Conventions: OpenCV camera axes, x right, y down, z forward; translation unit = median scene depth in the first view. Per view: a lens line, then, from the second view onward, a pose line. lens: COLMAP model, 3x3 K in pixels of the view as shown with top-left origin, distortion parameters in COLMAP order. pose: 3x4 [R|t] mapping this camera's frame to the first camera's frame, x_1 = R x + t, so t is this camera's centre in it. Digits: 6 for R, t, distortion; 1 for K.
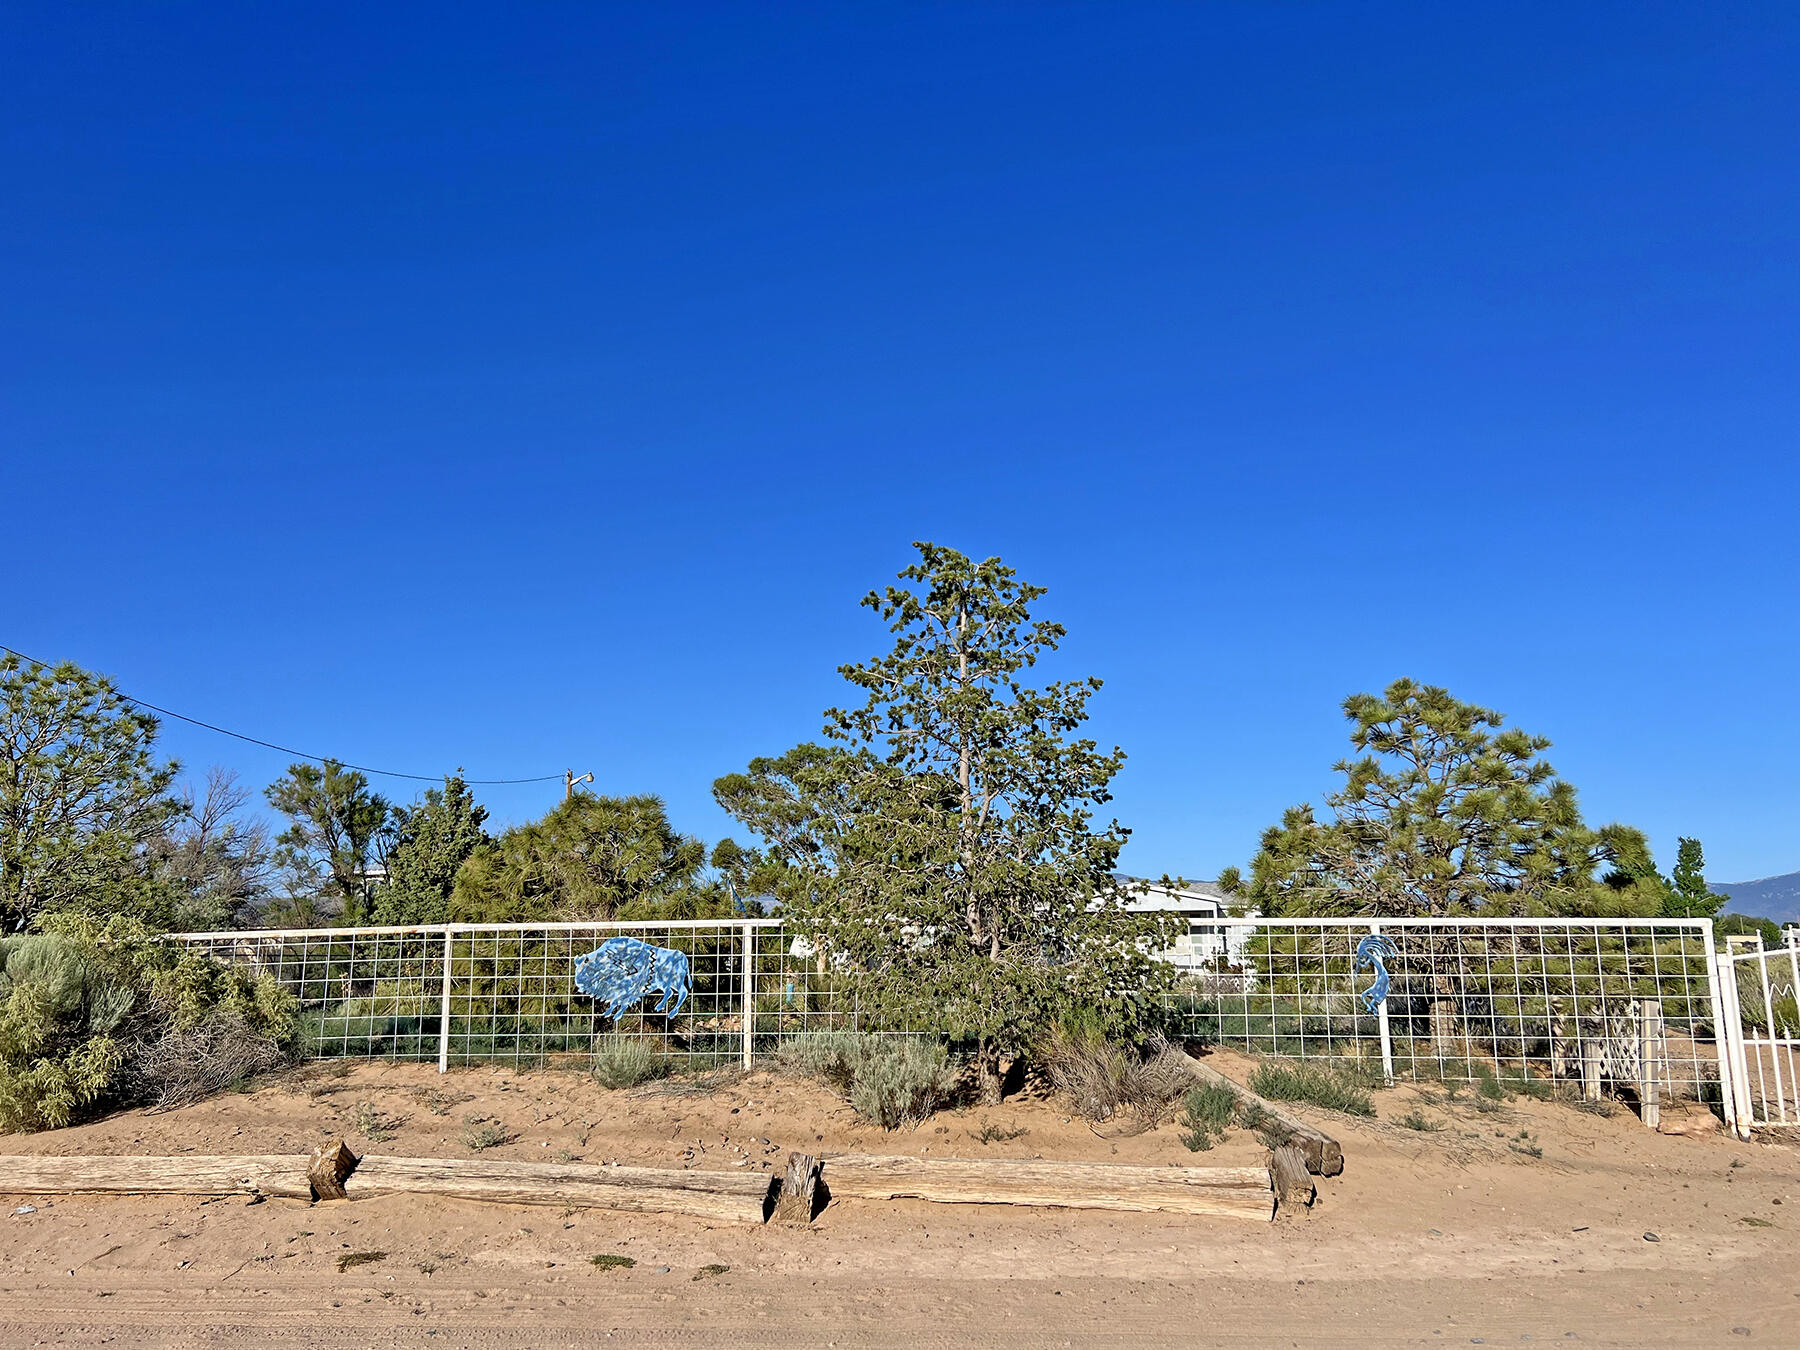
lens RADIAL K [[1354.7, 0, 901.7], [0, 1354.7, 669.5], [0, 0, 1]] dist [0.047588, -0.063333]
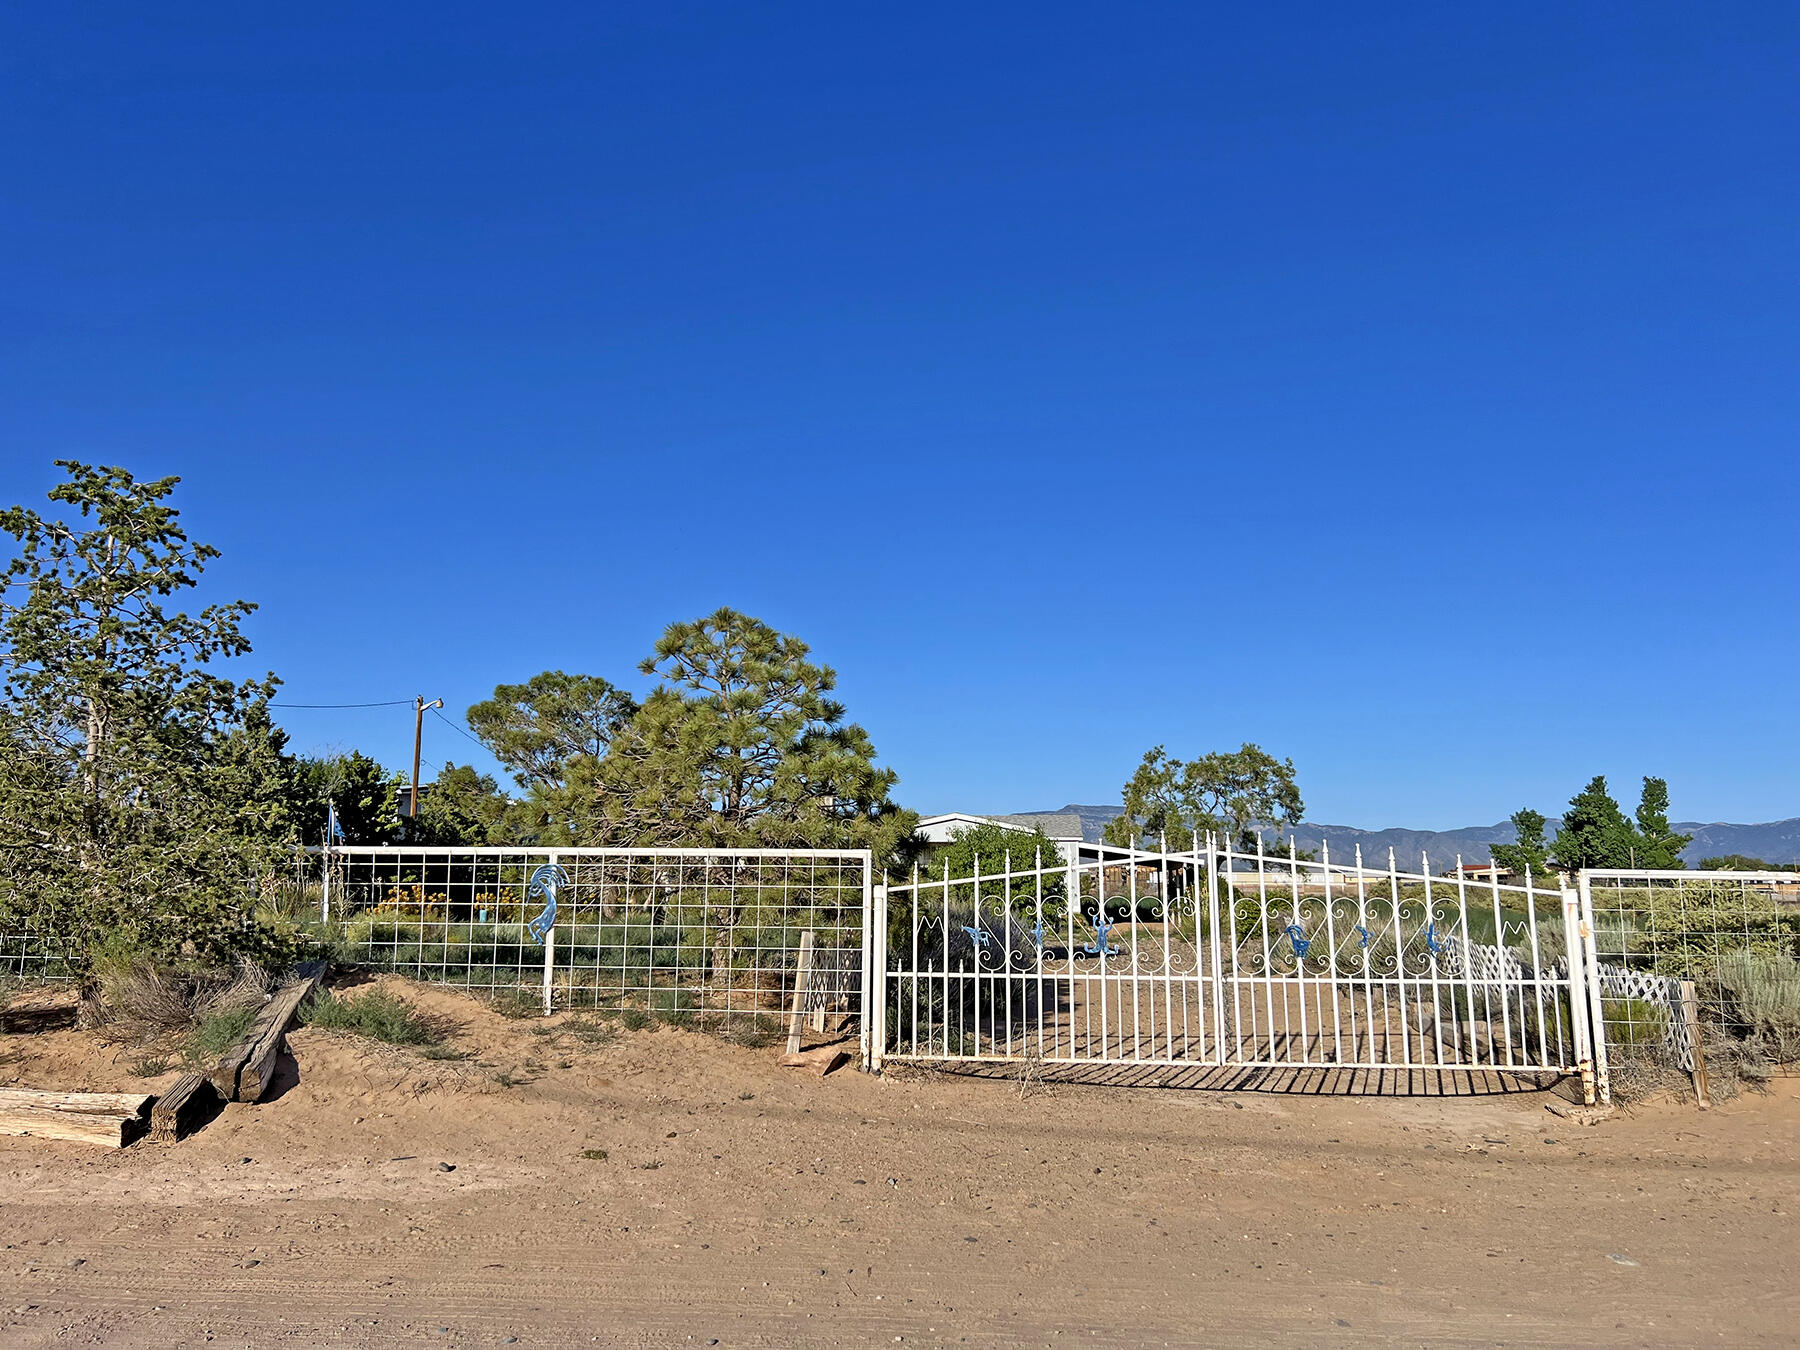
lens RADIAL K [[1354.7, 0, 904.7], [0, 1354.7, 662.4], [0, 0, 1]] dist [0.047588, -0.063333]
pose [[0.999864, 0.011429, -0.011872, 0.205515], [-0.010880, 0.998913, 0.045330, 0.000171], [0.012378, -0.045194, 0.998902, 0.007192]]
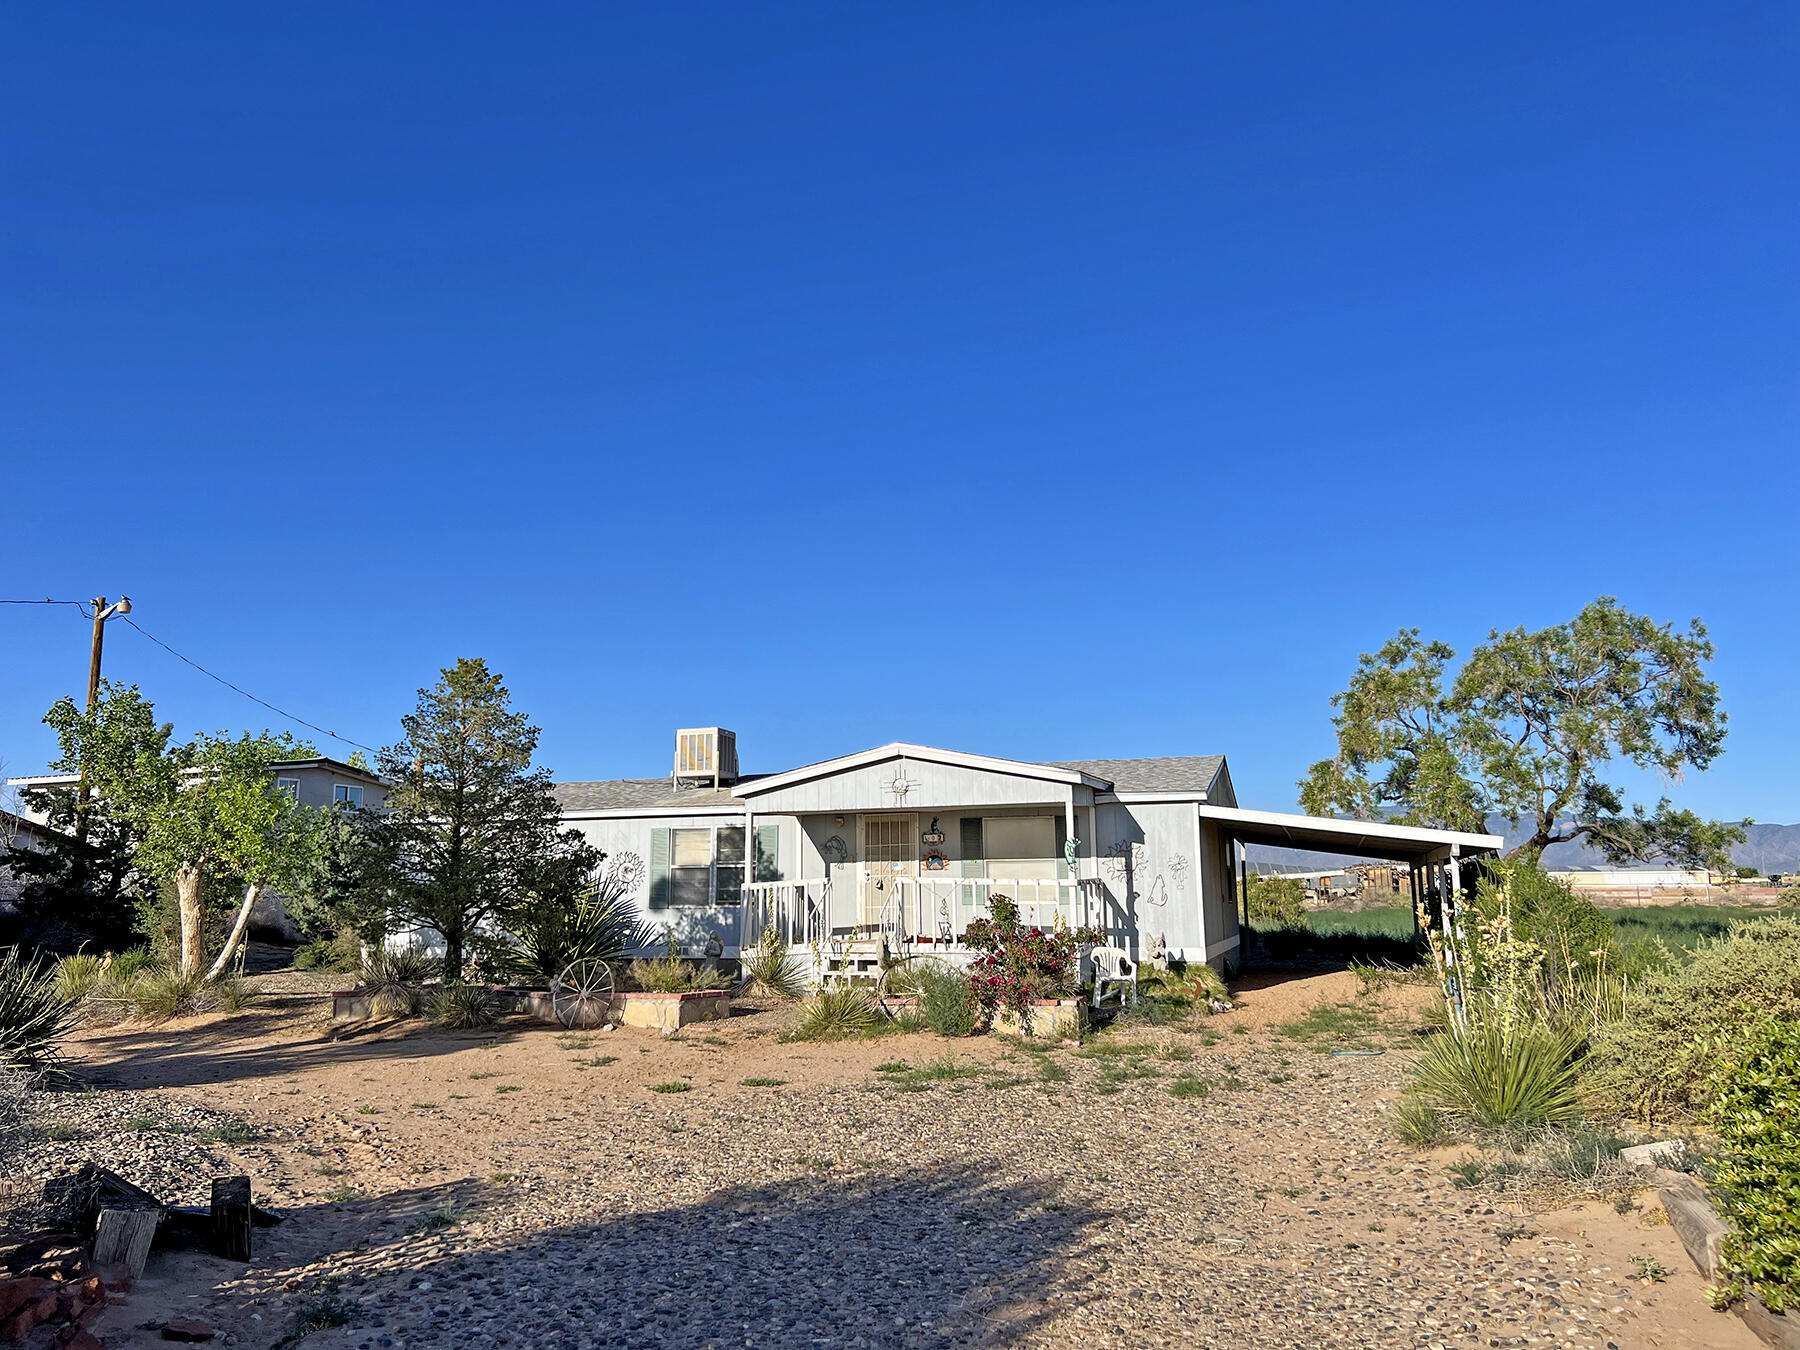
lens RADIAL K [[1354.7, 0, 904.3], [0, 1354.7, 691.6], [0, 0, 1]] dist [0.047588, -0.063333]
pose [[0.977871, -0.028735, -0.207227, 0.379237], [0.041598, 0.997450, 0.057984, 0.164715], [0.205032, -0.065321, 0.976573, 0.818569]]
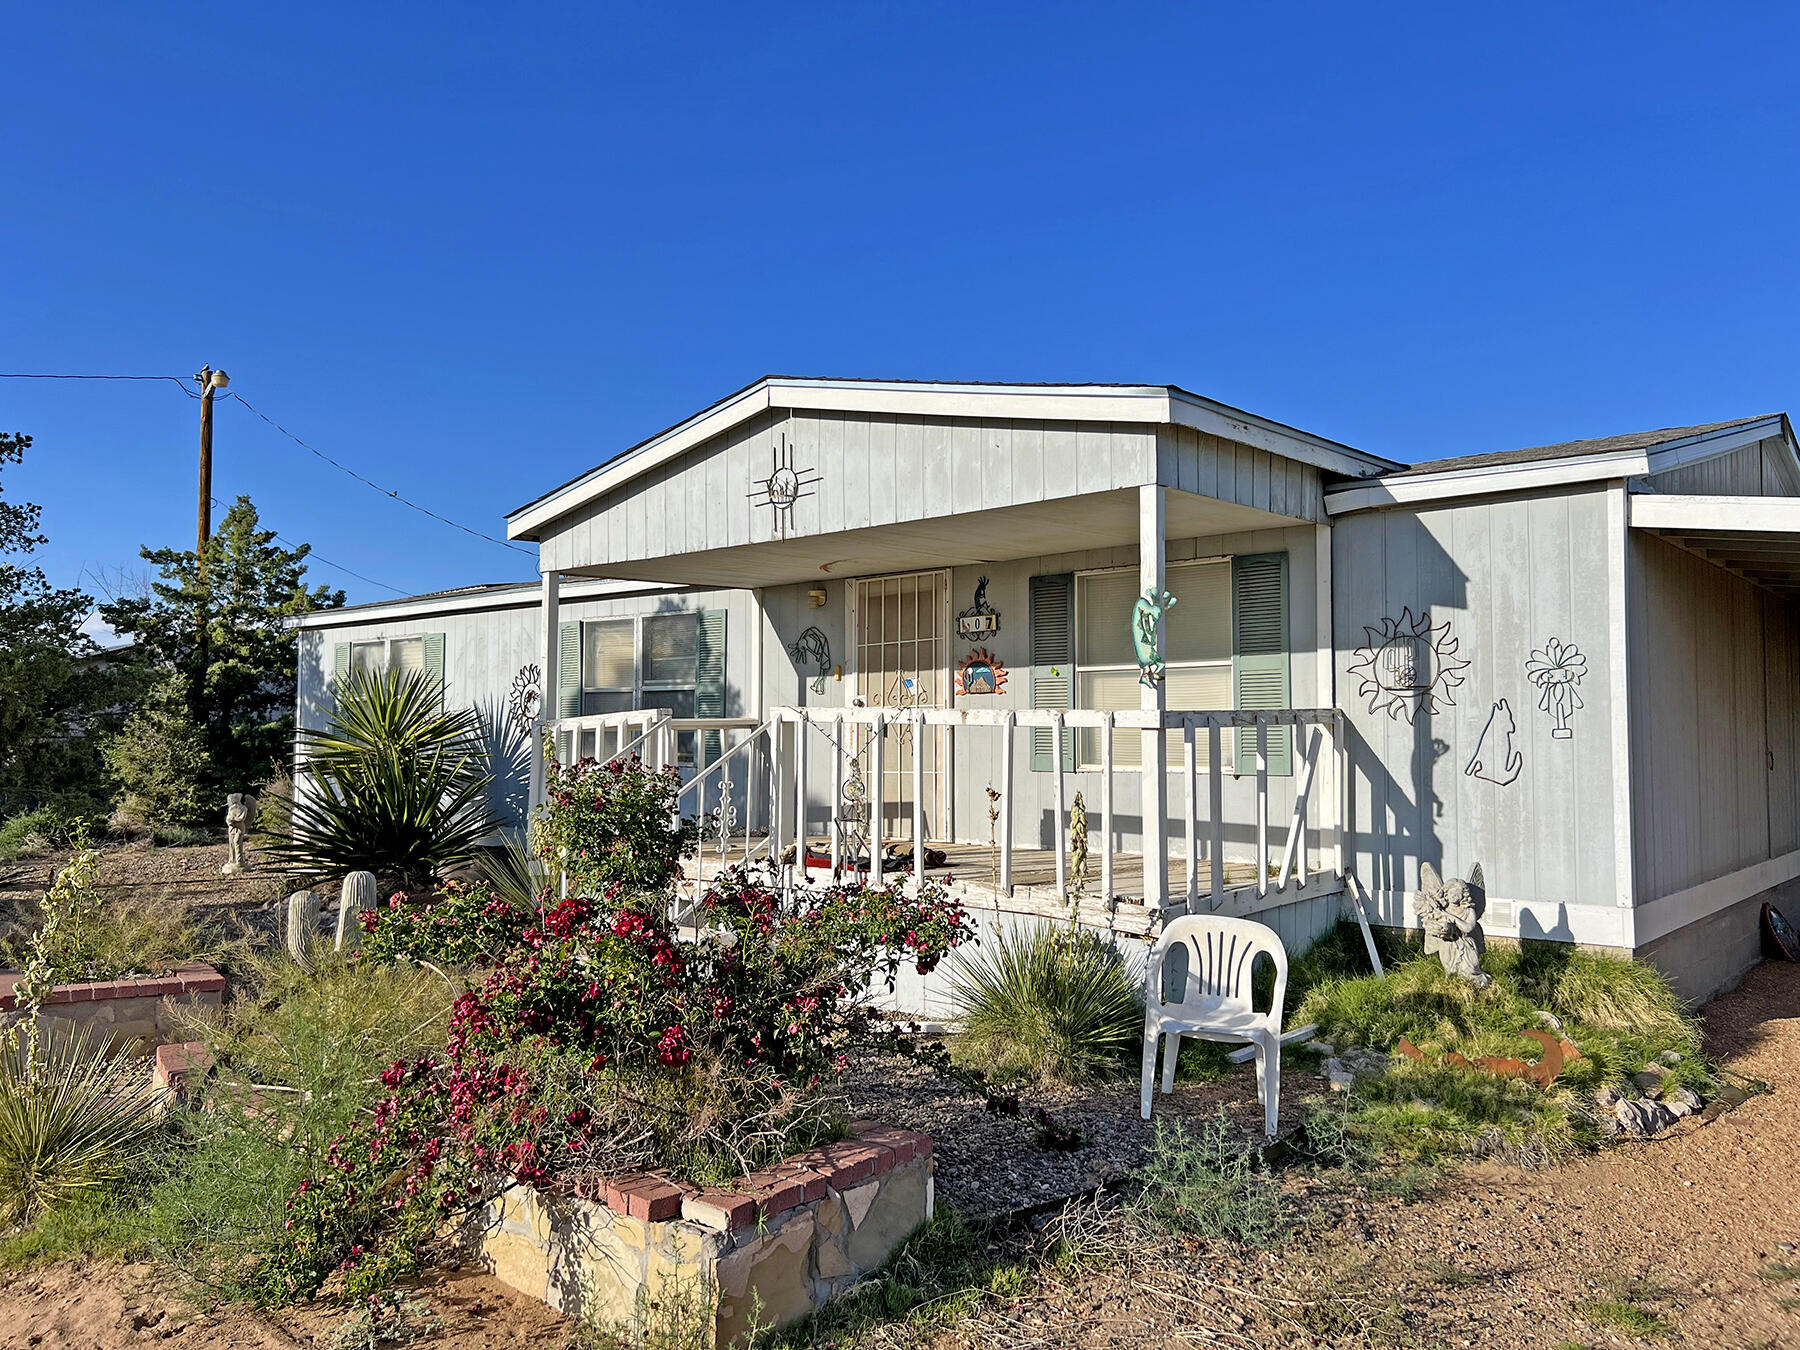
lens RADIAL K [[1354.7, 0, 895.9], [0, 1354.7, 682.0], [0, 0, 1]] dist [0.047588, -0.063333]
pose [[0.810946, -0.014341, -0.584945, 0.414843], [0.112936, 0.984738, 0.132427, 0.251169], [0.574118, -0.173453, 0.800189, 1.234024]]
